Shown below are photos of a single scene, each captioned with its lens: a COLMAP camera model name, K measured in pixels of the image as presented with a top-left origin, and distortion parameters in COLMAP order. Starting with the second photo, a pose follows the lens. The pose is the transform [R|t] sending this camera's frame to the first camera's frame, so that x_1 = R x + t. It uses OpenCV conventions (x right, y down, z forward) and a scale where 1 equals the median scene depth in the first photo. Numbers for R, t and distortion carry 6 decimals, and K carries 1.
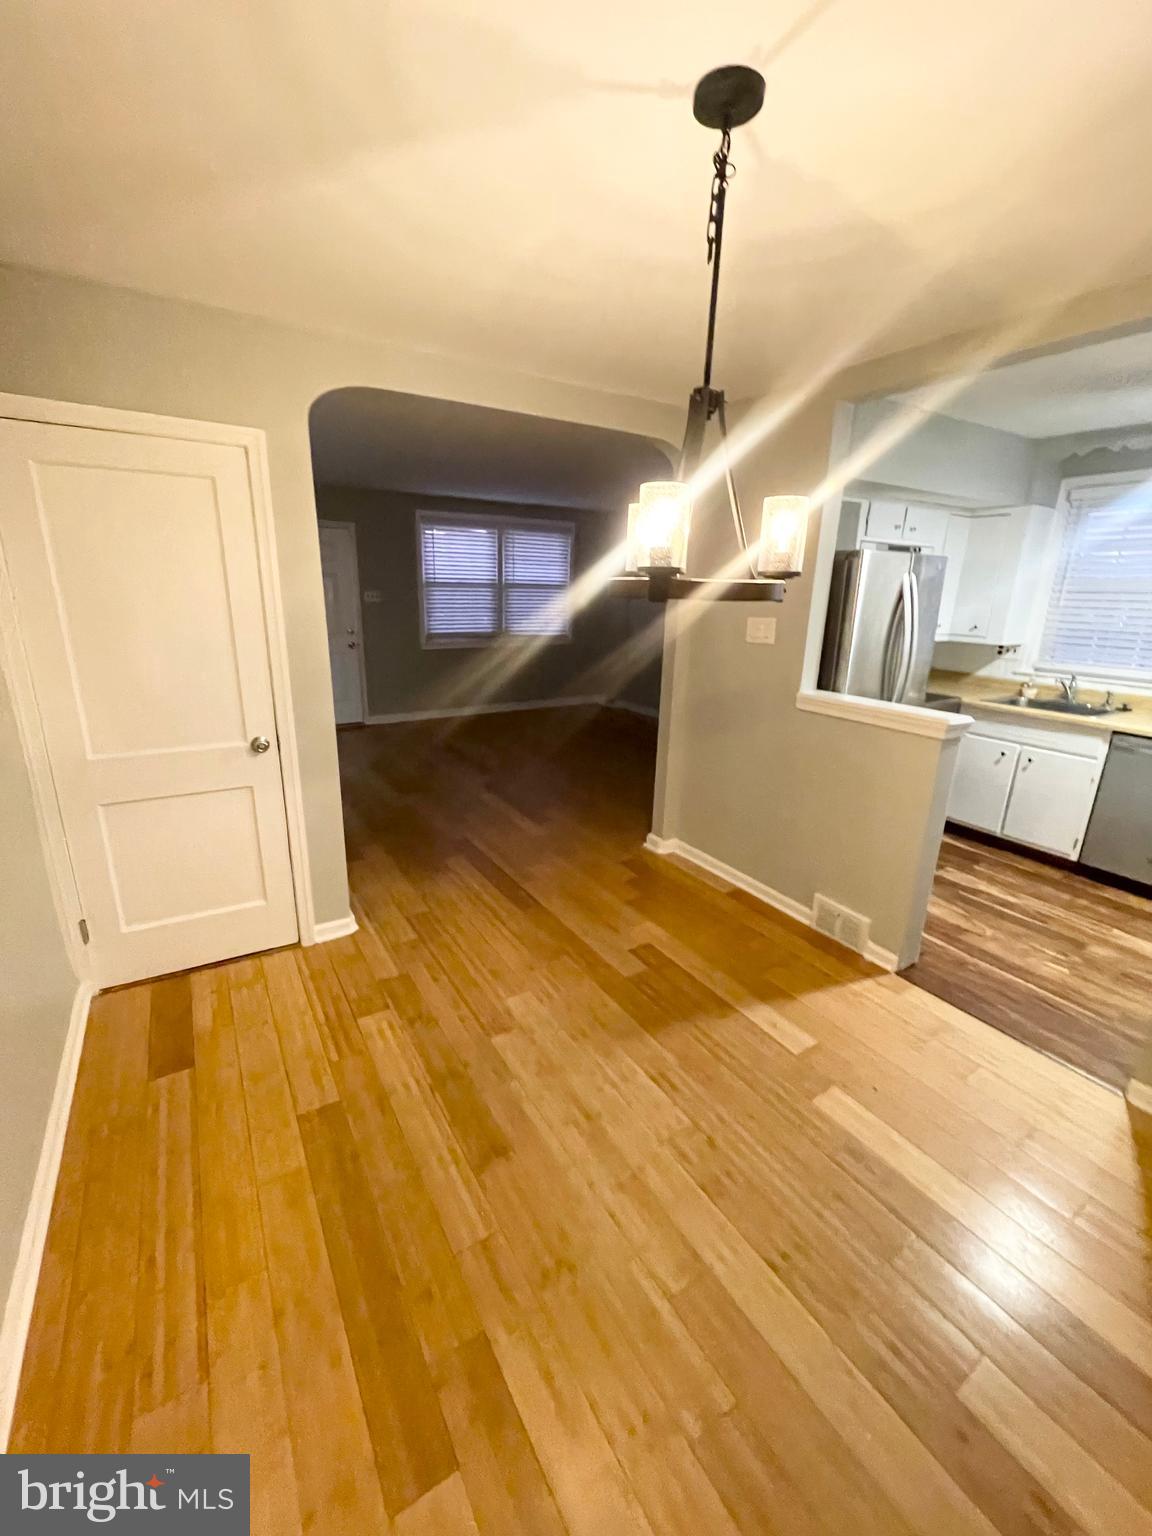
lens RADIAL K [[620.3, 0, 576.2], [0, 620.3, 765.7], [0, 0, 1]] dist [-0.001619, -0.000094]
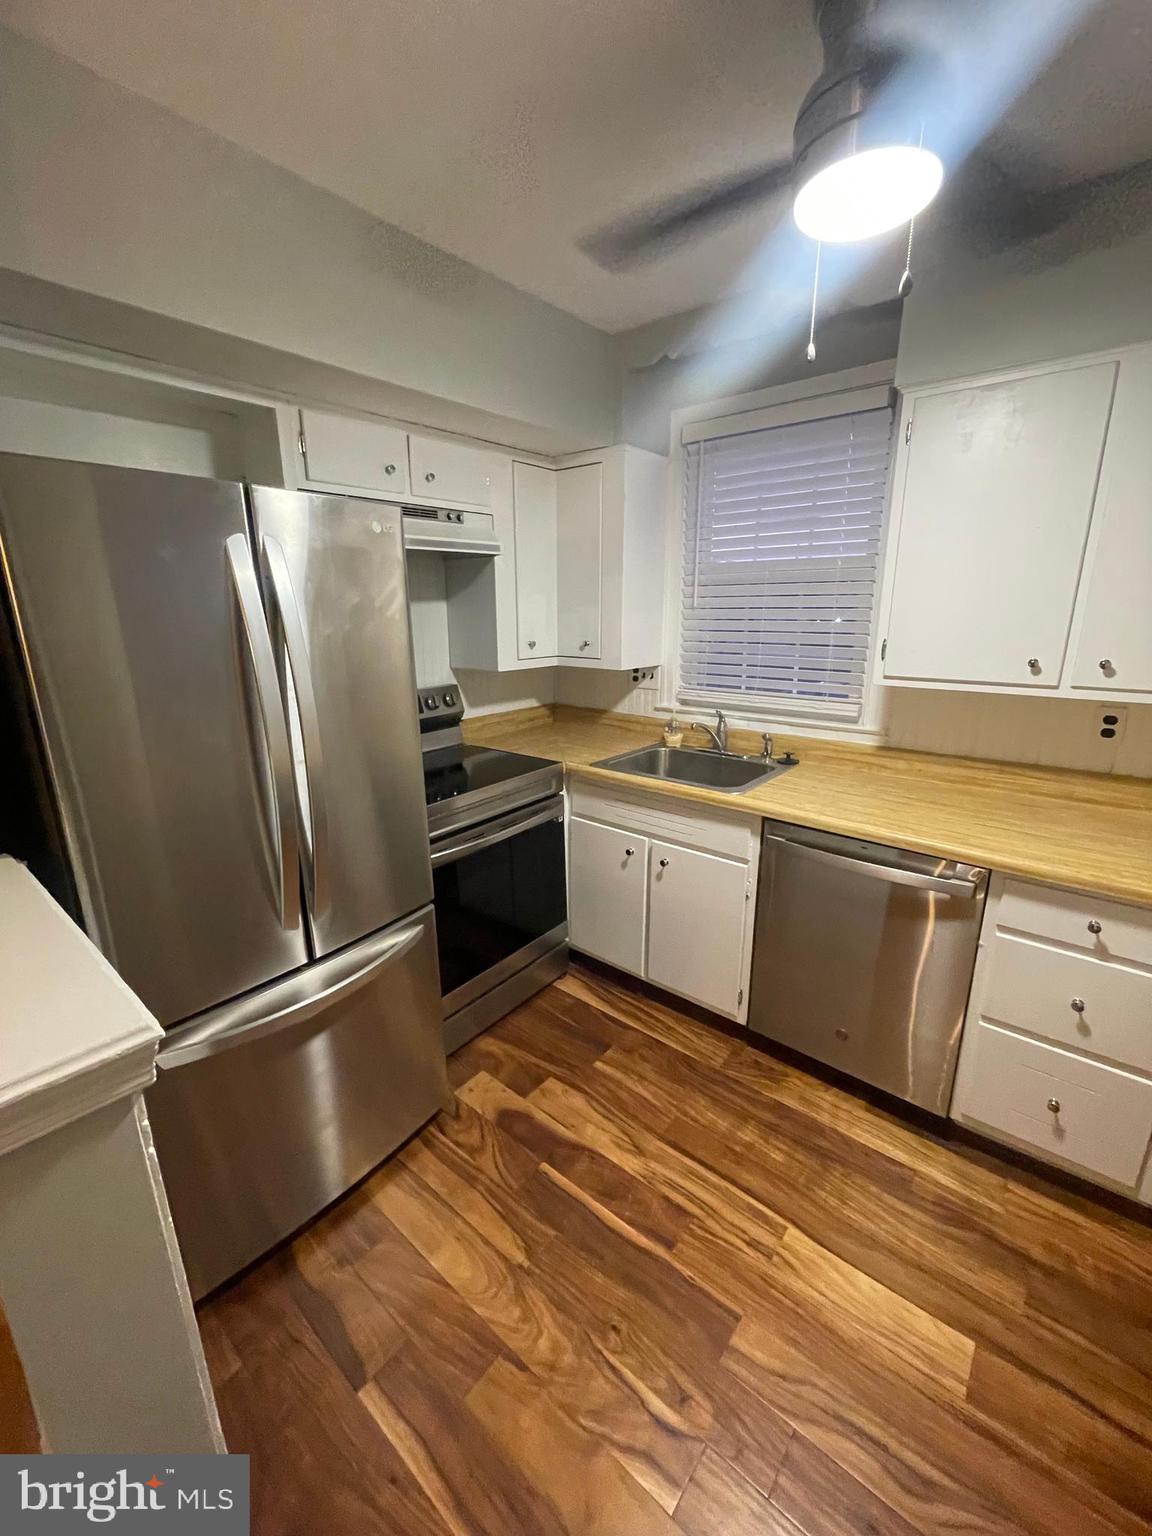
lens RADIAL K [[620.3, 0, 576.2], [0, 620.3, 765.7], [0, 0, 1]] dist [-0.001619, -0.000094]
pose [[0.949520, -0.105656, 0.295377, 0.476458], [0.113021, 0.993561, -0.007925, -0.105120], [-0.292638, 0.040909, 0.955348, 0.440823]]
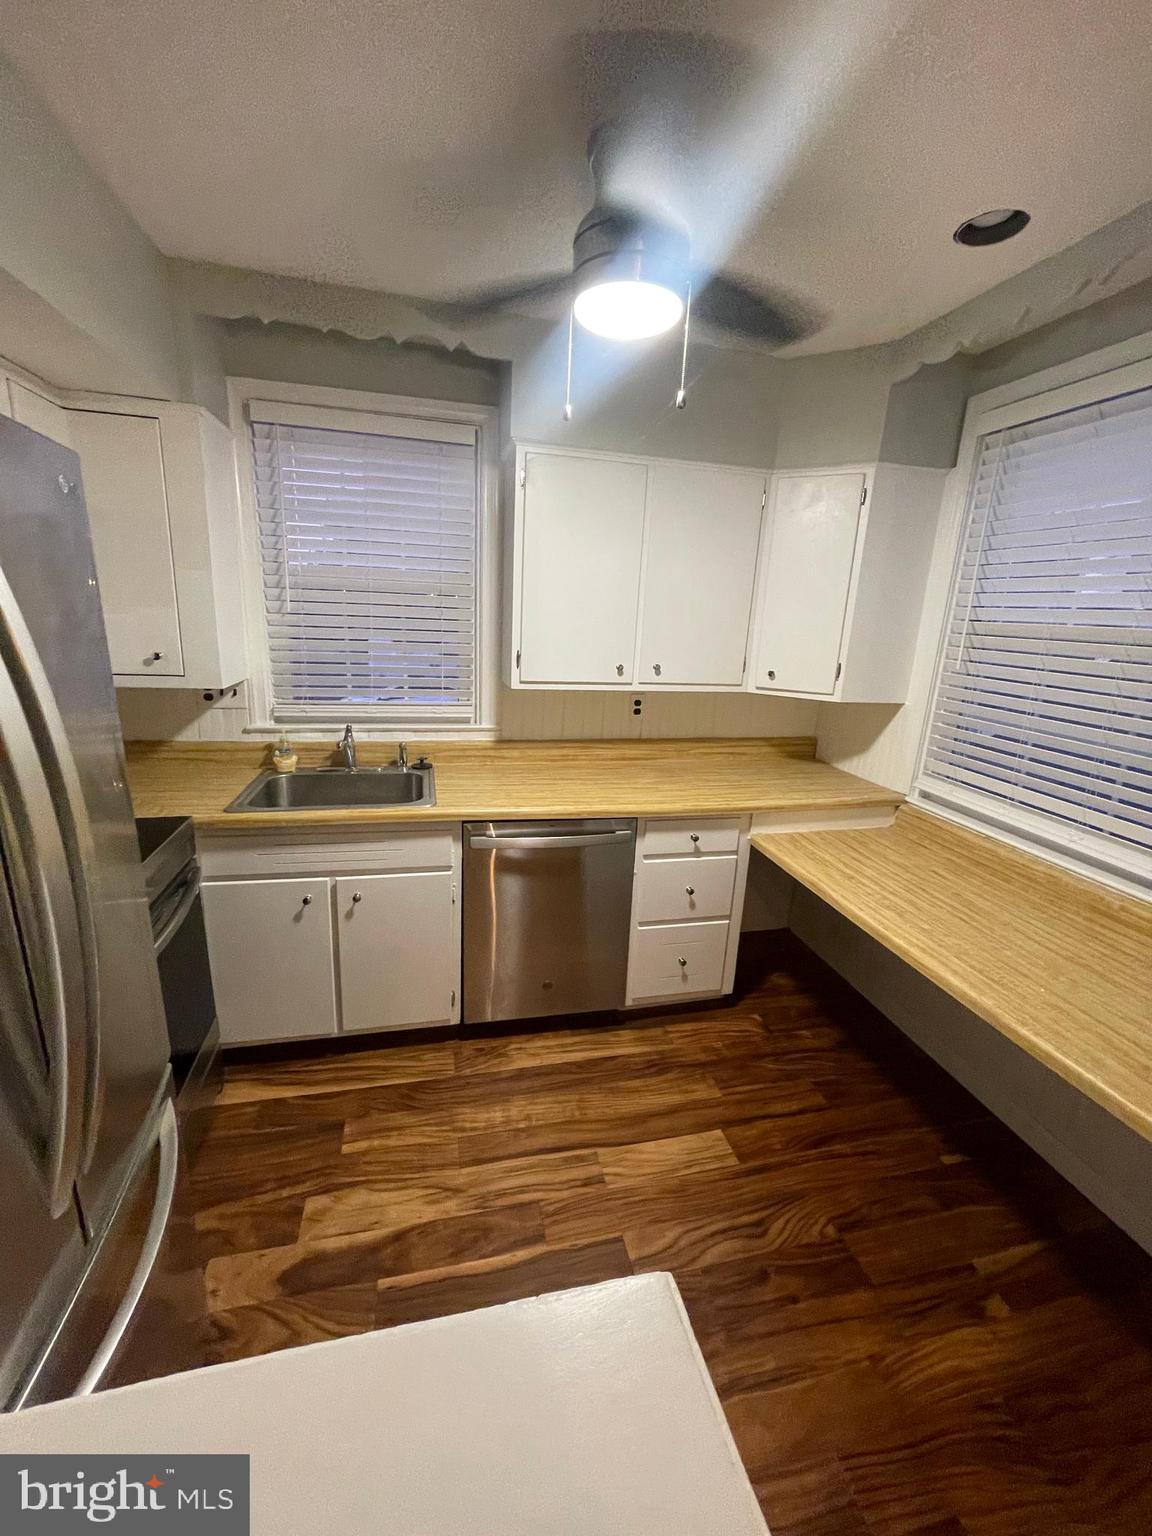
lens RADIAL K [[620.3, 0, 576.2], [0, 620.3, 765.7], [0, 0, 1]] dist [-0.001619, -0.000094]
pose [[0.319399, -0.237413, 0.917398, 0.318475], [0.226569, 0.959161, 0.169339, -0.165385], [-0.920136, 0.153768, 0.360145, 0.597262]]
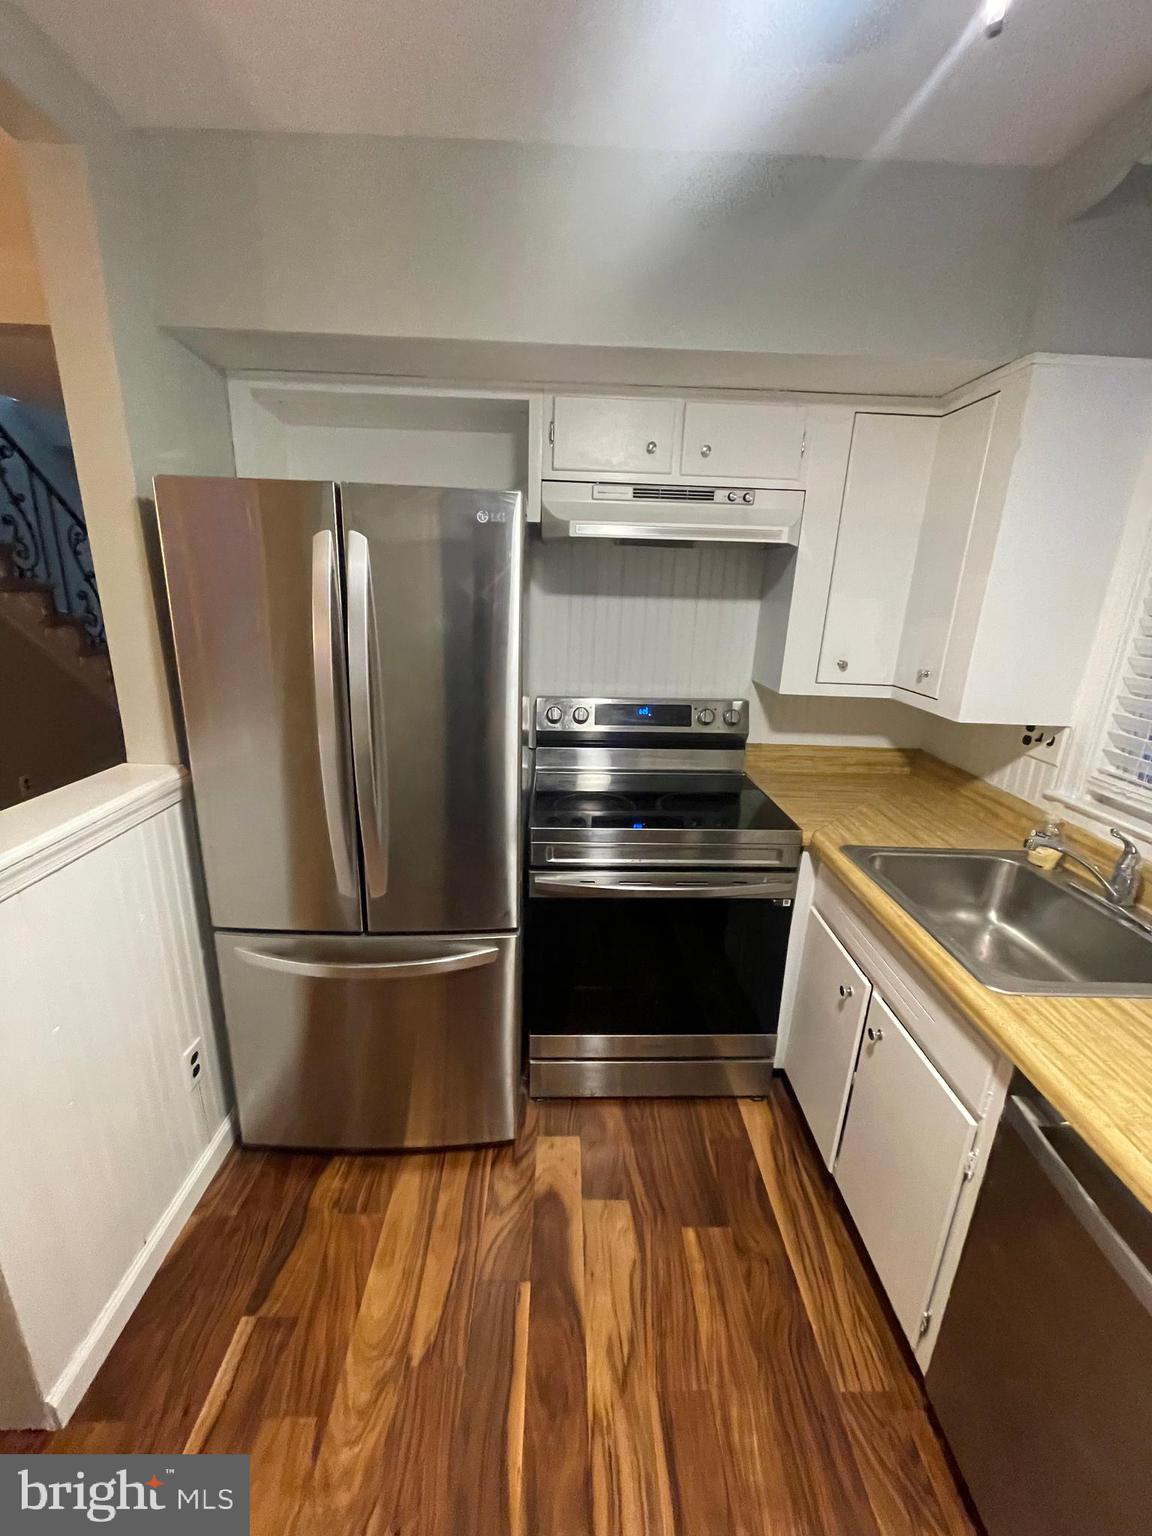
lens RADIAL K [[620.3, 0, 576.2], [0, 620.3, 765.7], [0, 0, 1]] dist [-0.001619, -0.000094]
pose [[0.858124, 0.153625, -0.489920, 0.721617], [-0.160619, 0.986618, 0.028043, -0.148071], [0.487672, 0.054626, 0.871316, 0.564355]]
